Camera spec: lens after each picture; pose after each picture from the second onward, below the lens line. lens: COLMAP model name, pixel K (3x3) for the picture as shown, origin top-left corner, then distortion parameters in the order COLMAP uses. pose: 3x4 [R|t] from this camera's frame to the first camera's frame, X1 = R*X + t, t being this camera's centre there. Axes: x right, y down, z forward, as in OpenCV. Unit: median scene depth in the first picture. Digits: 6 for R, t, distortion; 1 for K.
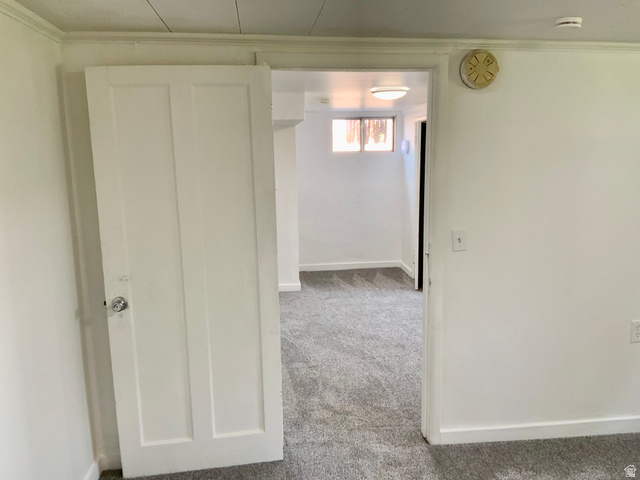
lens RADIAL K [[541.2, 0, 323.4], [0, 541.2, 241.1], [0, 0, 1]] dist [0.070881, -0.122233]
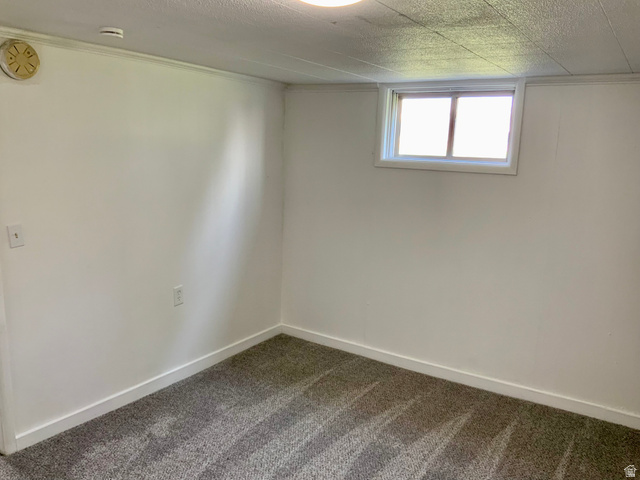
lens RADIAL K [[541.2, 0, 315.2], [0, 541.2, 240.5], [0, 0, 1]] dist [0.070881, -0.122233]
pose [[0.644767, -0.104966, 0.757138, -0.140691], [0.094085, 0.993893, 0.057667, 0.000832], [-0.758566, 0.034054, 0.650705, -0.027692]]
